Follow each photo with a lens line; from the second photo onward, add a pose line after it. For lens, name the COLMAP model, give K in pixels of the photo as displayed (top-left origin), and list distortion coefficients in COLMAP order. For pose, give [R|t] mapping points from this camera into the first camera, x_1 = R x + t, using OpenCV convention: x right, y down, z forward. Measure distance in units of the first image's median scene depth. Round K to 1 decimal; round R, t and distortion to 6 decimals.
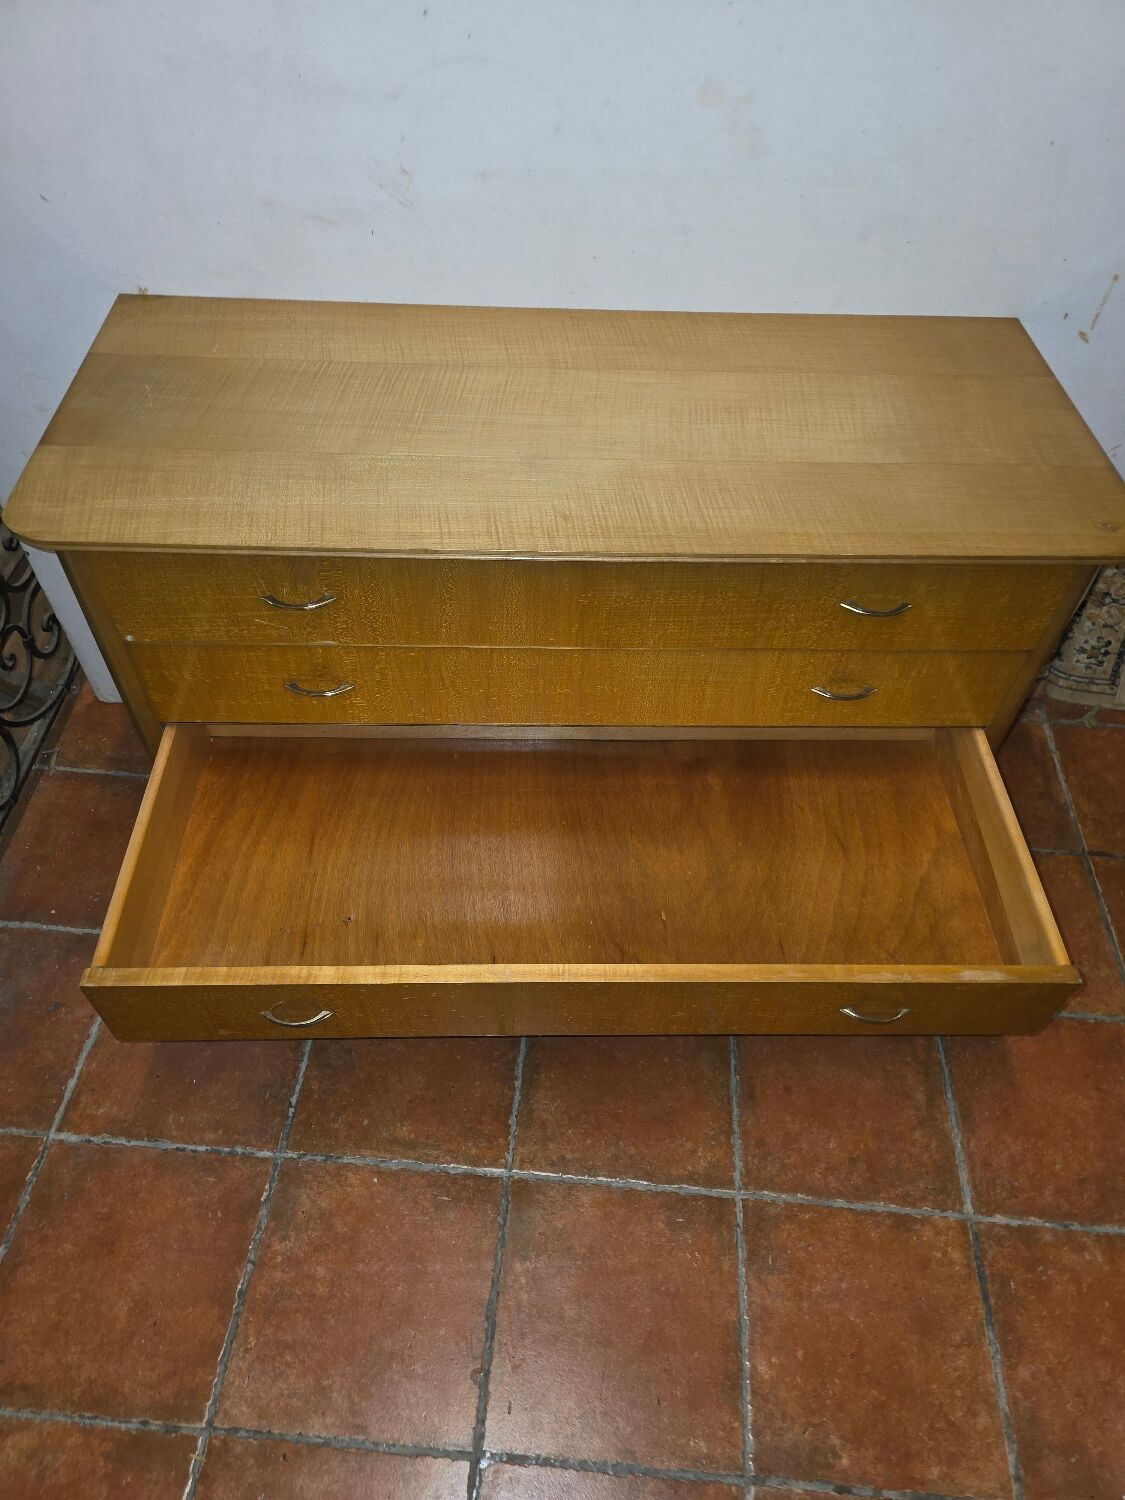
lens RADIAL K [[1029.1, 0, 575.3], [0, 1029.1, 757.6], [0, 0, 1]] dist [0.052372, -0.046137]
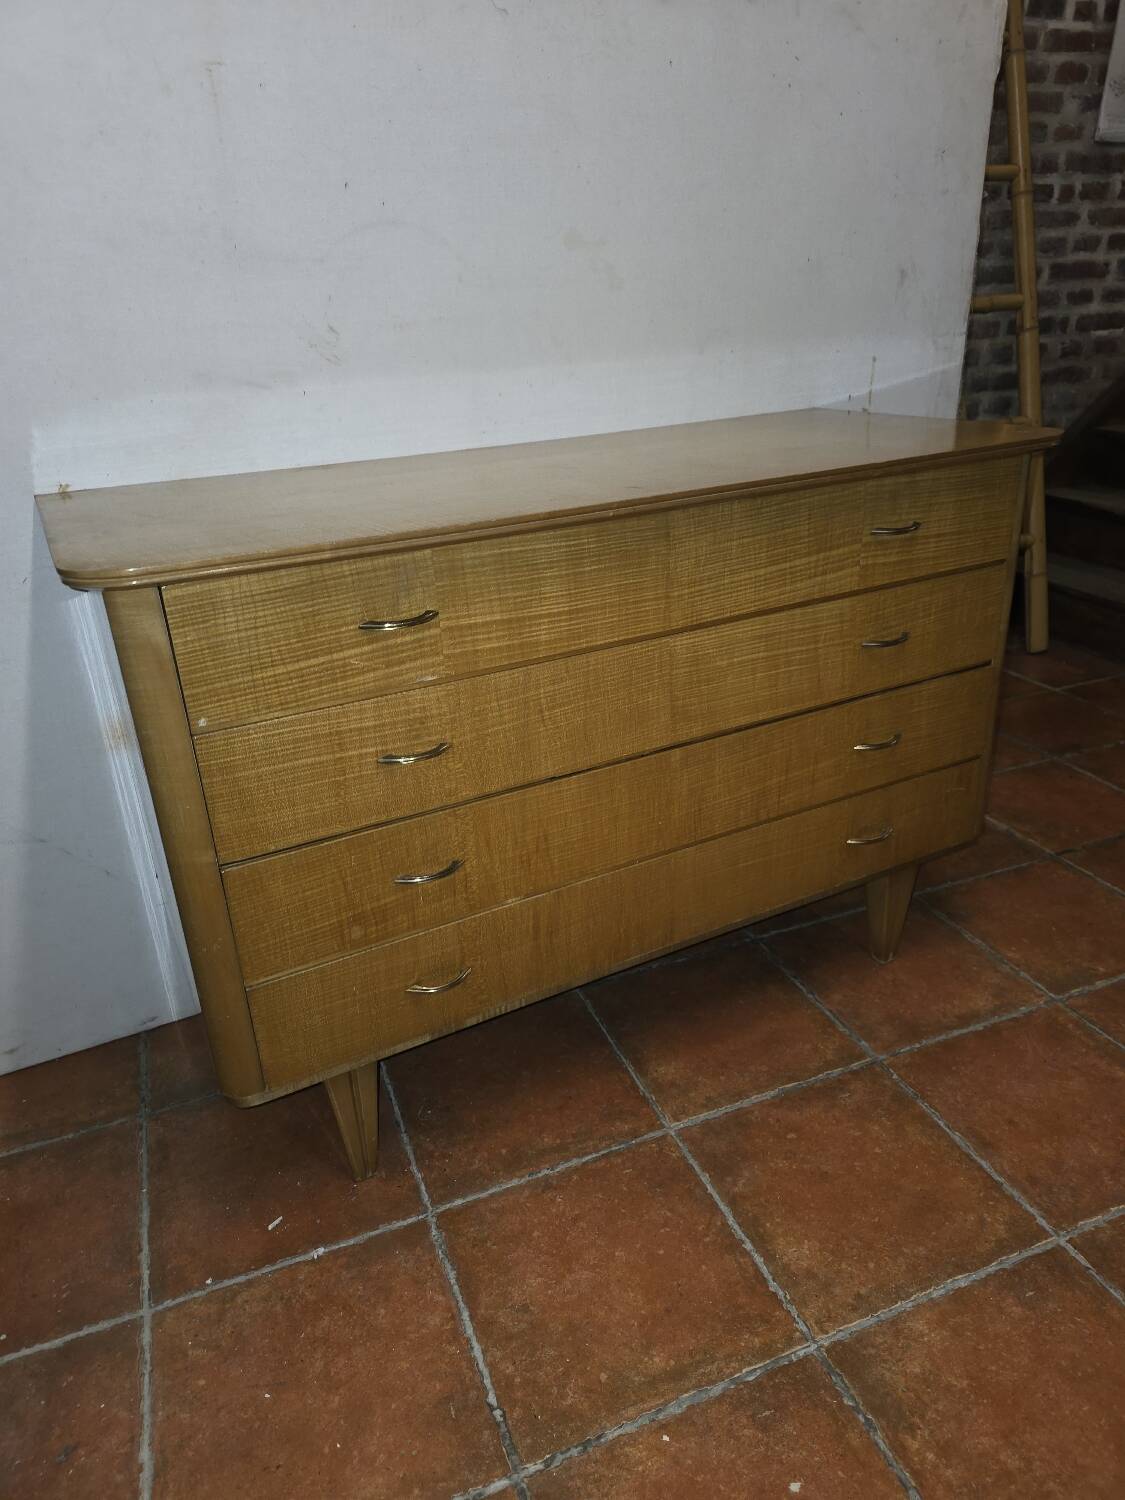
lens RADIAL K [[1026.7, 0, 568.1], [0, 1026.7, 736.1], [0, 0, 1]] dist [0.032790, -0.020384]
pose [[0.897068, -0.246384, 0.366829, -0.385656], [0.385214, 0.842762, -0.375981, 0.249271], [-0.216514, 0.478588, 0.850926, 0.212303]]
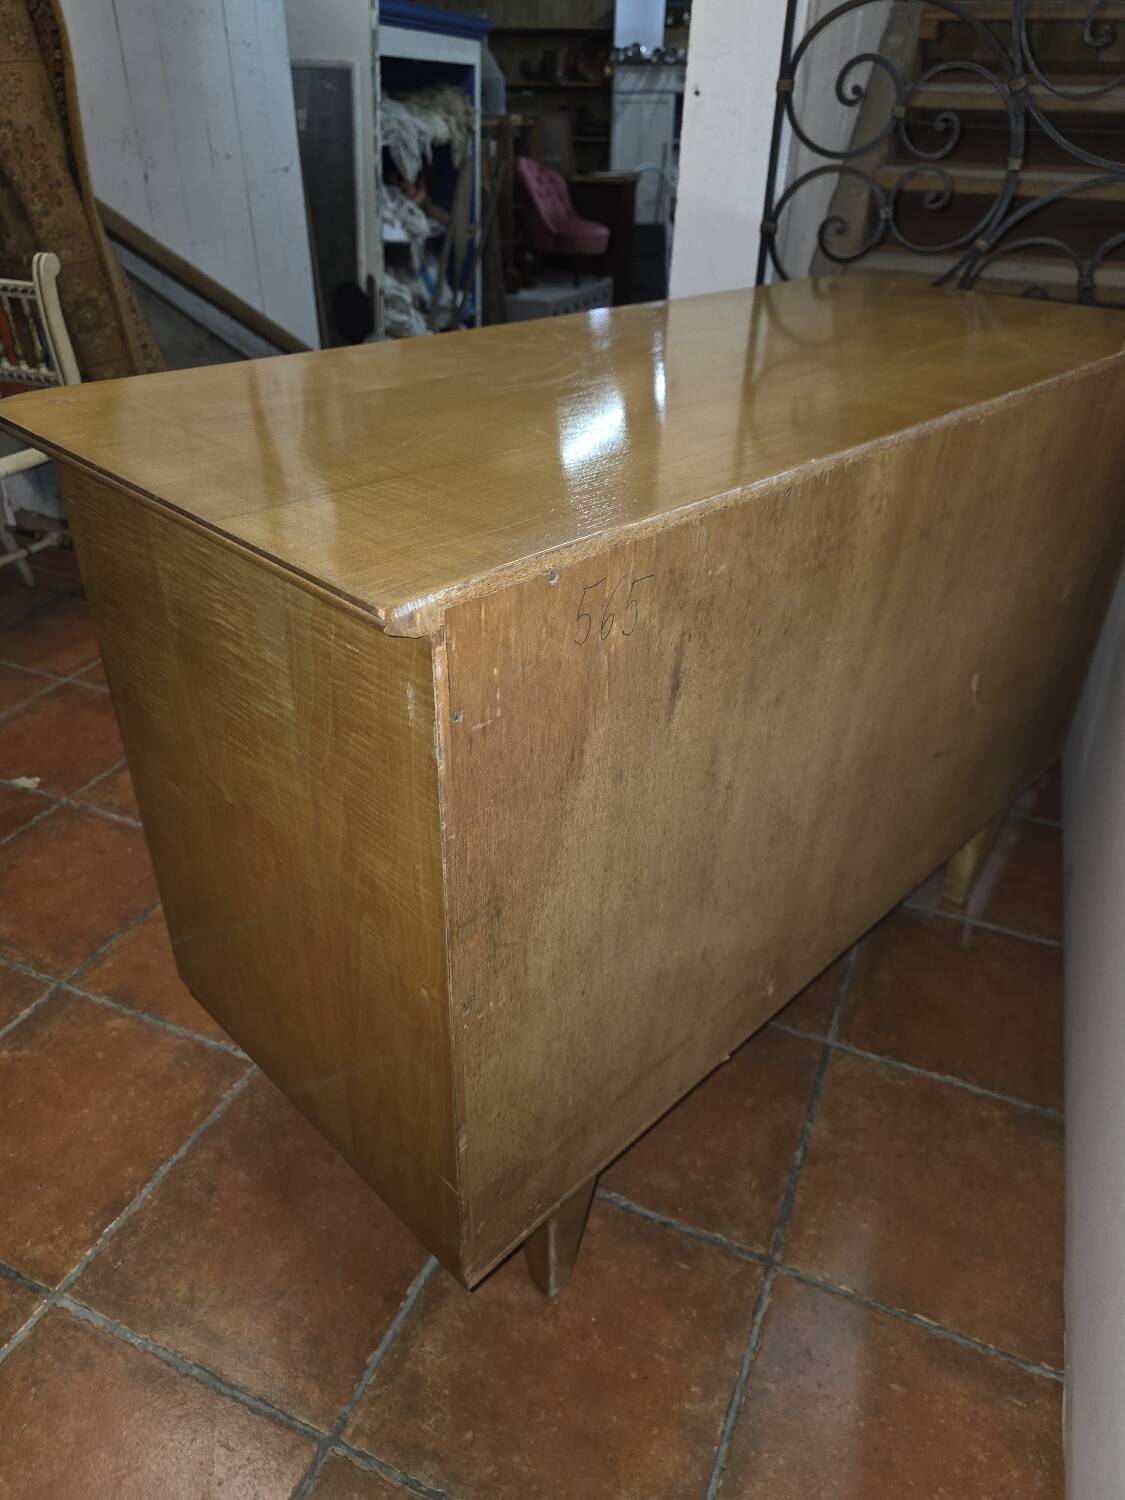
lens RADIAL K [[1026.9, 0, 556.3], [0, 1026.9, 738.2], [0, 0, 1]] dist [0.039286, -0.025620]
pose [[-0.334191, 0.450521, -0.827857, 0.685413], [-0.738078, 0.421148, 0.527138, -0.354301], [0.586137, 0.787188, 0.191776, 0.762855]]
